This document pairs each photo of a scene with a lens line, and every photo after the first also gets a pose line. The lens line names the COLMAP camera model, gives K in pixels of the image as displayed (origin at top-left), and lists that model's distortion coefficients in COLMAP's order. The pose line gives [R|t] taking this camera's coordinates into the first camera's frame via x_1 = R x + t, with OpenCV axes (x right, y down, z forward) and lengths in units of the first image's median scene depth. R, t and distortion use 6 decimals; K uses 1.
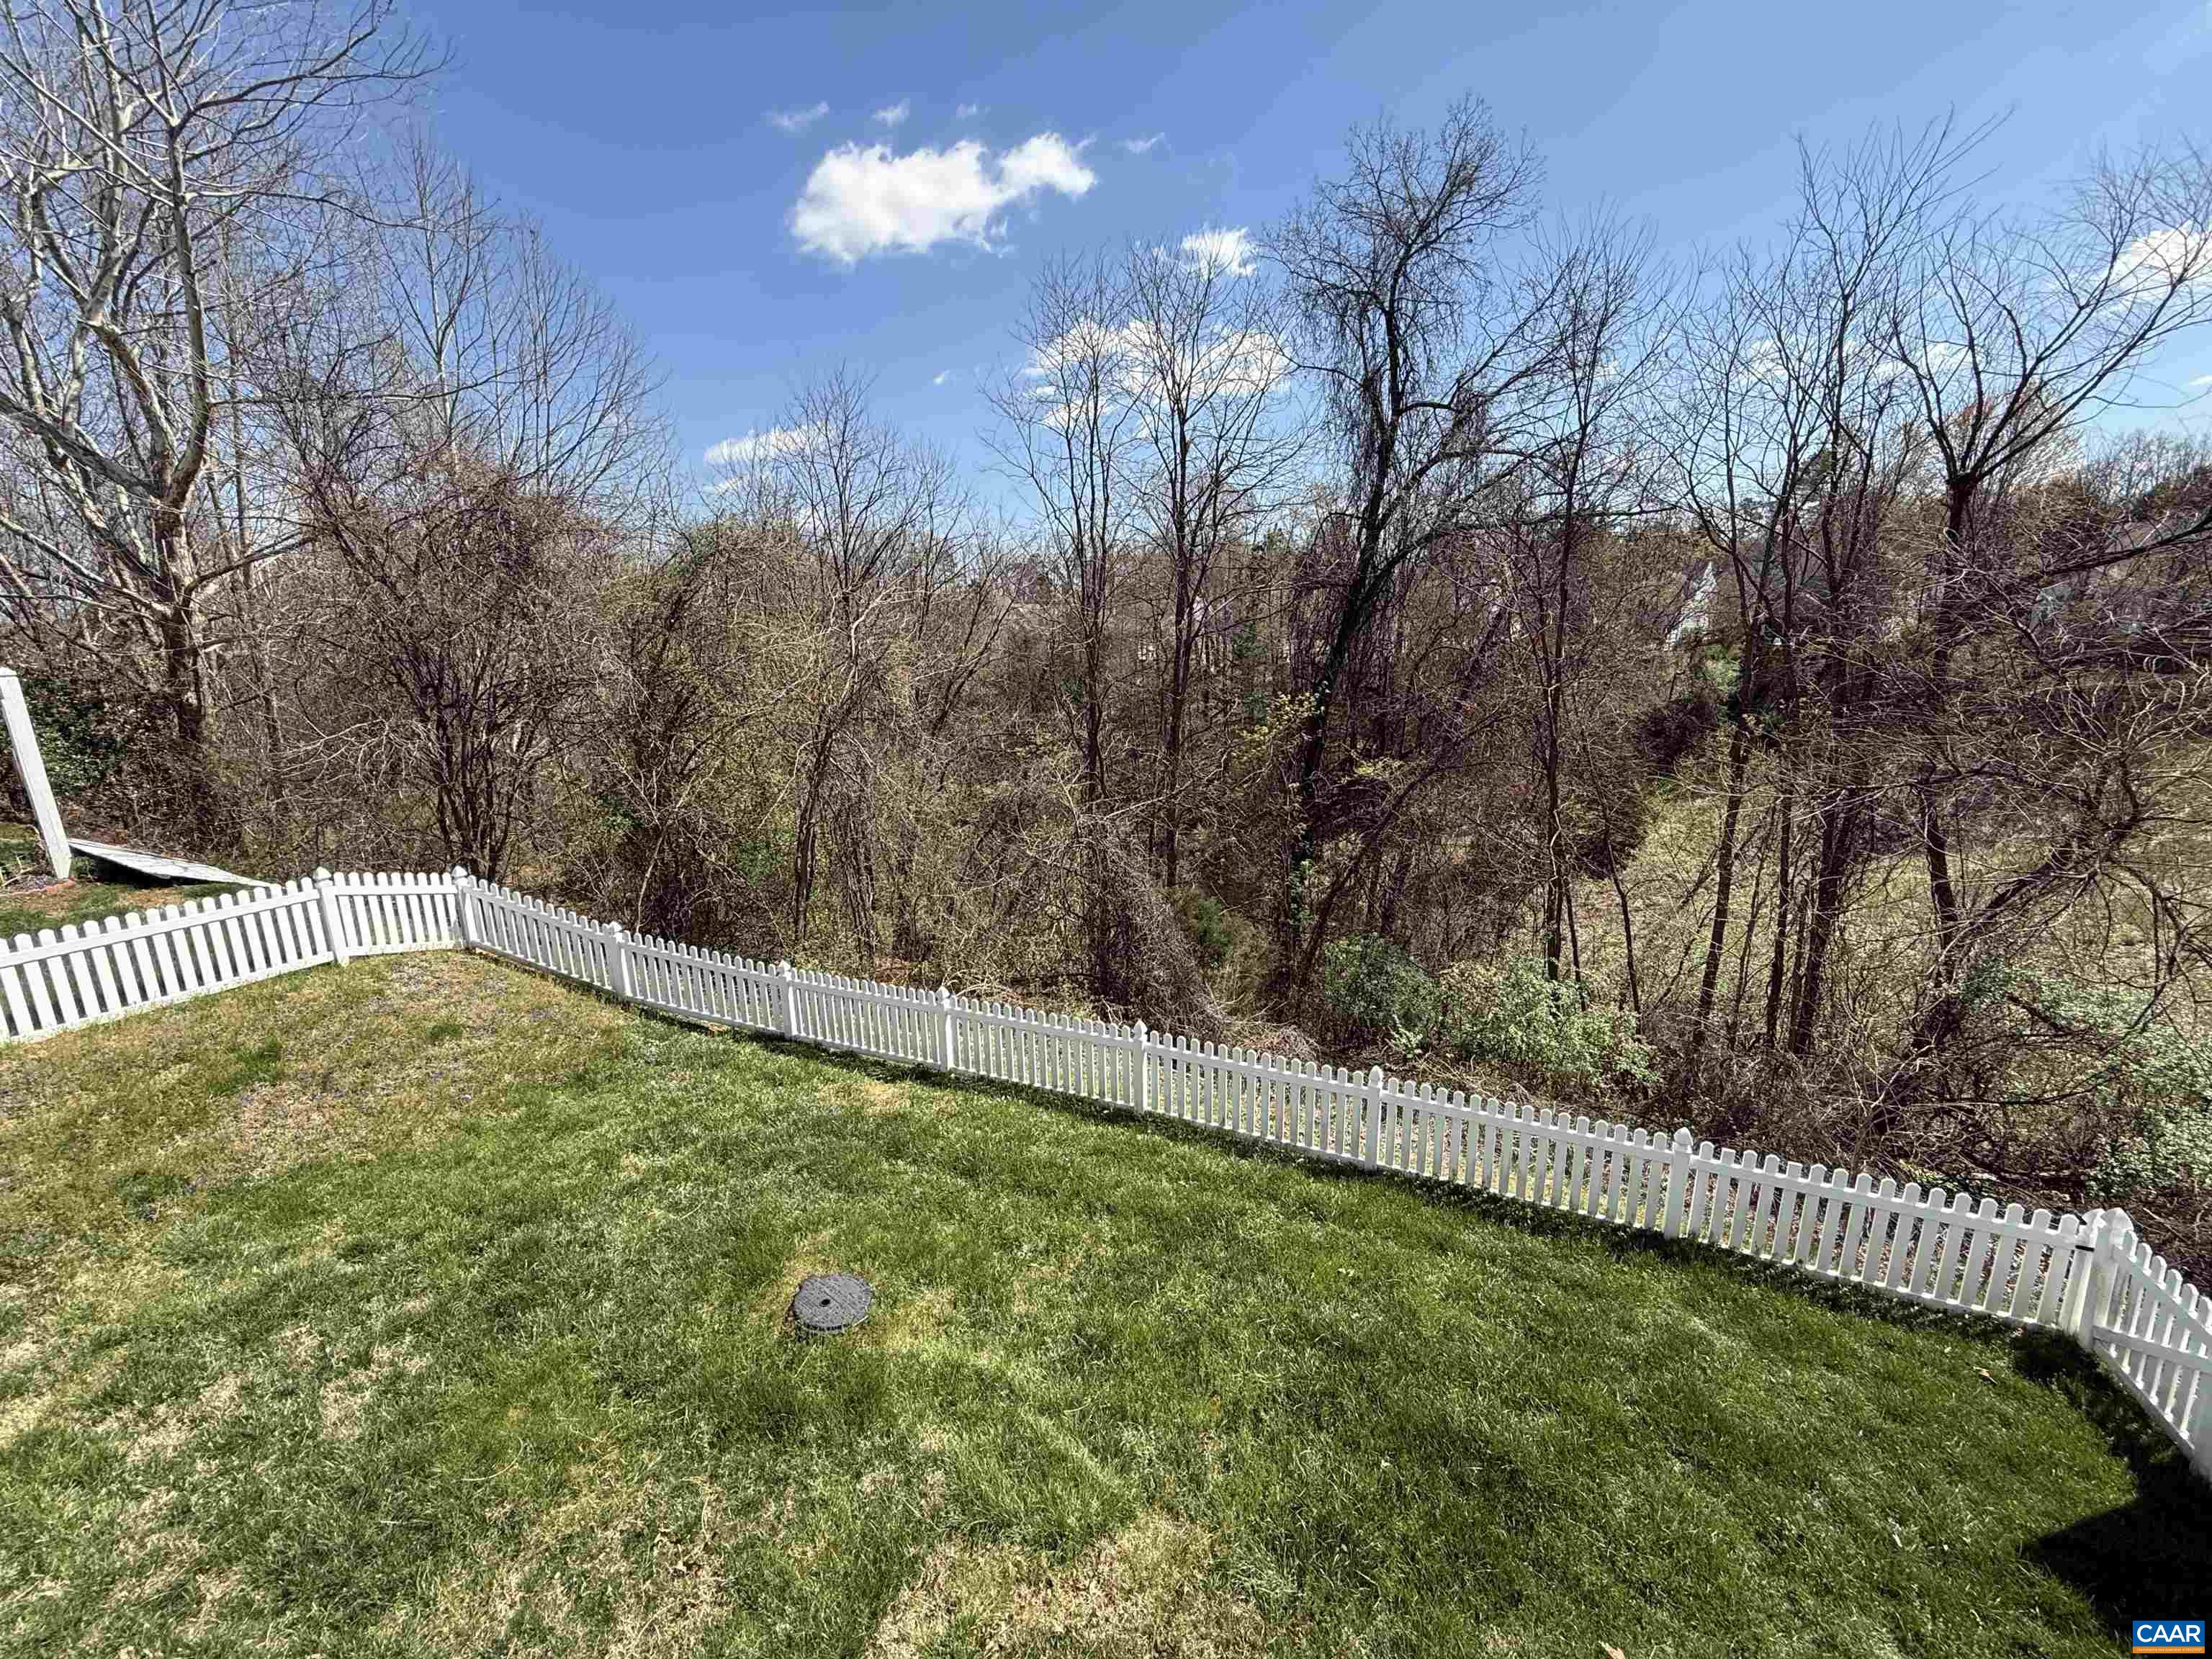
lens RADIAL K [[874.5, 0, 1109.7], [0, 874.5, 827.0], [0, 0, 1]] dist [-0.000629, 0.000116]
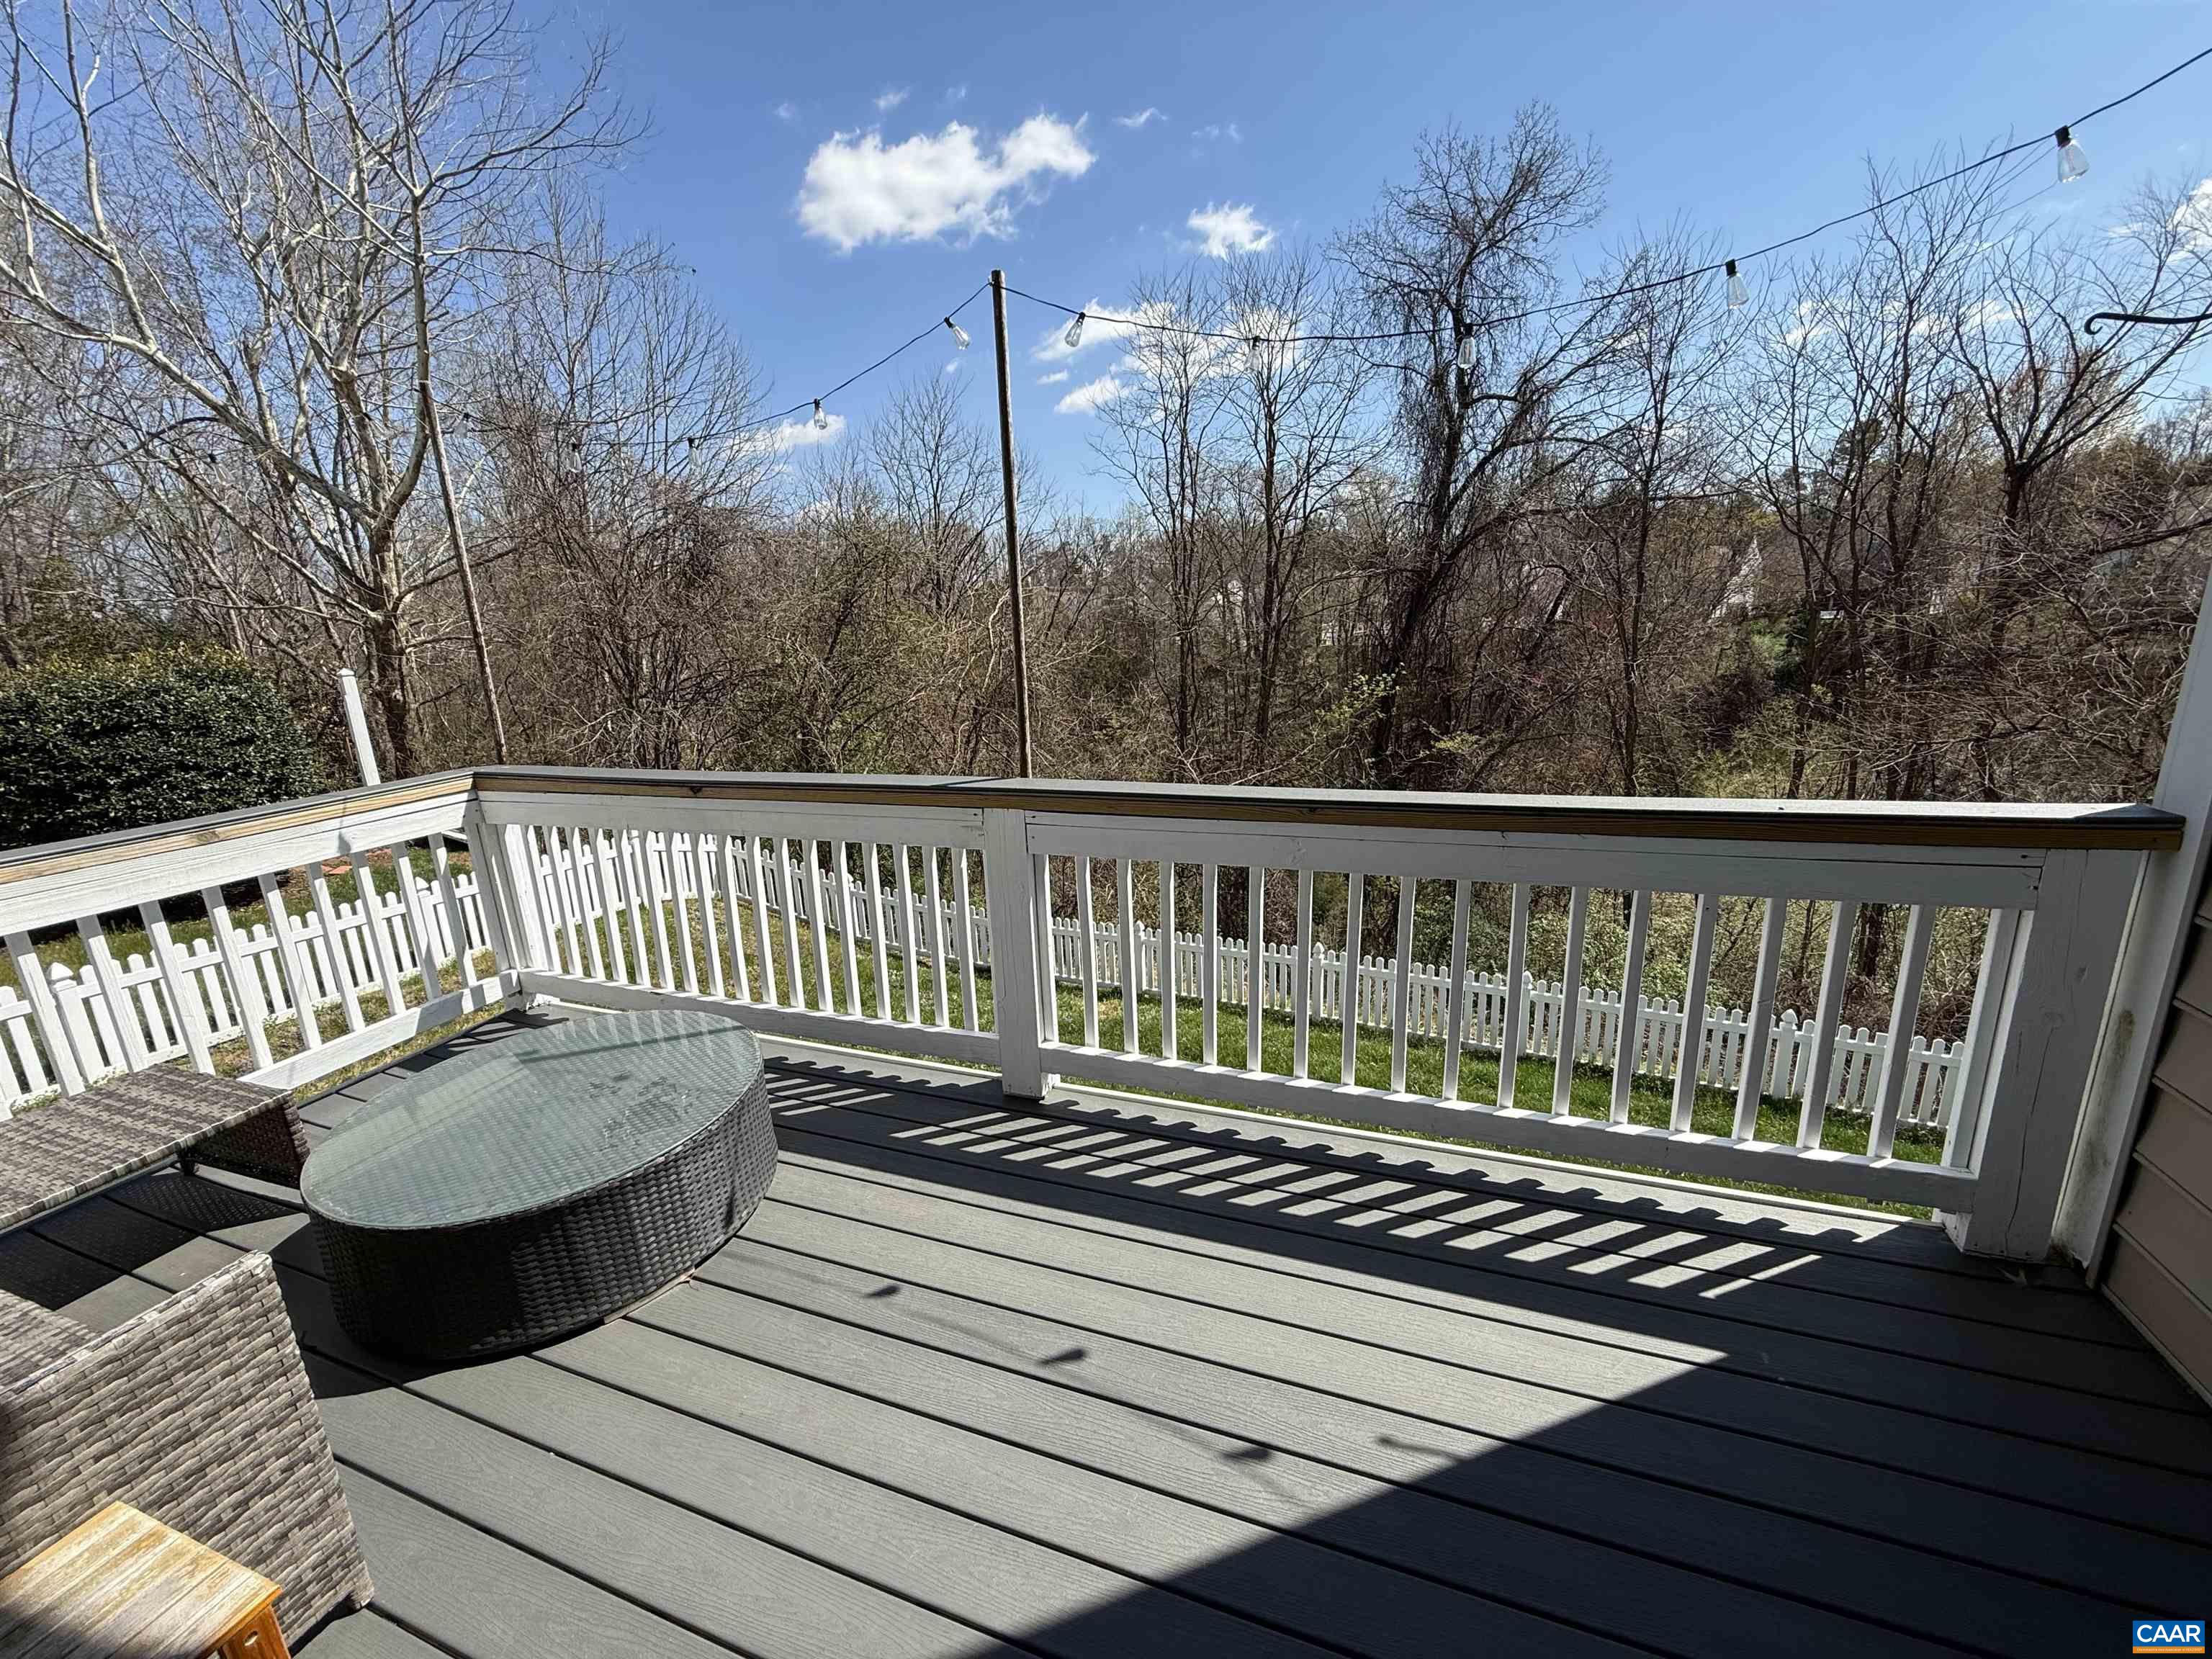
lens RADIAL K [[878.9, 0, 1101.5], [0, 878.9, 830.2], [0, 0, 1]] dist [0.001000, 0.000029]
pose [[0.999458, -0.012420, -0.030489, -0.086471], [0.012939, 0.999774, 0.016881, 0.015377], [0.030273, -0.017266, 0.999393, -0.085921]]
